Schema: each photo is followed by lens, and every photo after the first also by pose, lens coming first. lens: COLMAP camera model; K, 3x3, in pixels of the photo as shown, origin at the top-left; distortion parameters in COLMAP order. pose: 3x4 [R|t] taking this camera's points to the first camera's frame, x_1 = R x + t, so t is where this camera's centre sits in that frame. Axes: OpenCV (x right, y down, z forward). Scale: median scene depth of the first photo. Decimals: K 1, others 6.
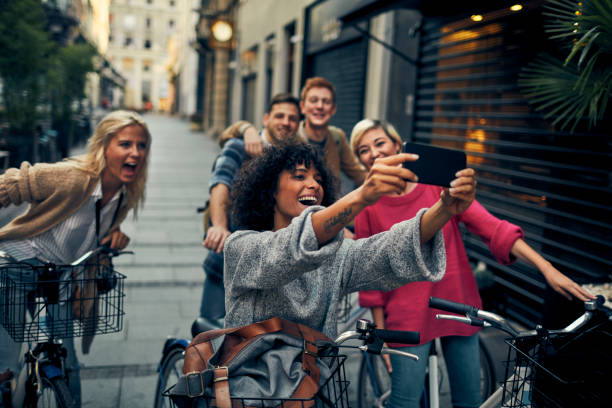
lens RADIAL K [[623.8, 0, 294.7], [0, 623.8, 203.6], [0, 0, 1]] dist [-0.002708, 0.015781]
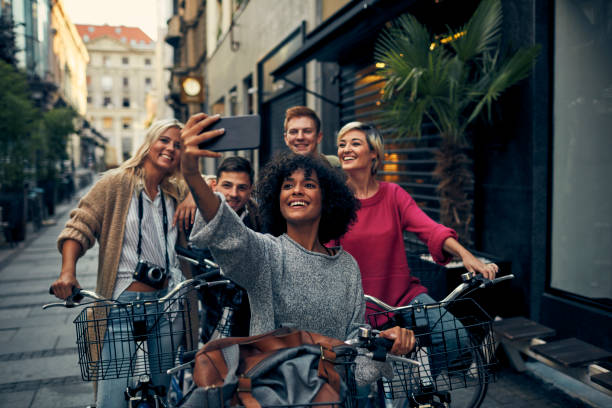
lens RADIAL K [[623.8, 0, 294.7], [0, 623.8, 203.6], [0, 0, 1]] dist [-0.002708, 0.015781]
pose [[0.996894, -0.075406, 0.022707, 0.054256], [0.076849, 0.994488, -0.071329, 0.039432], [-0.017203, 0.072852, 0.997194, -0.164120]]
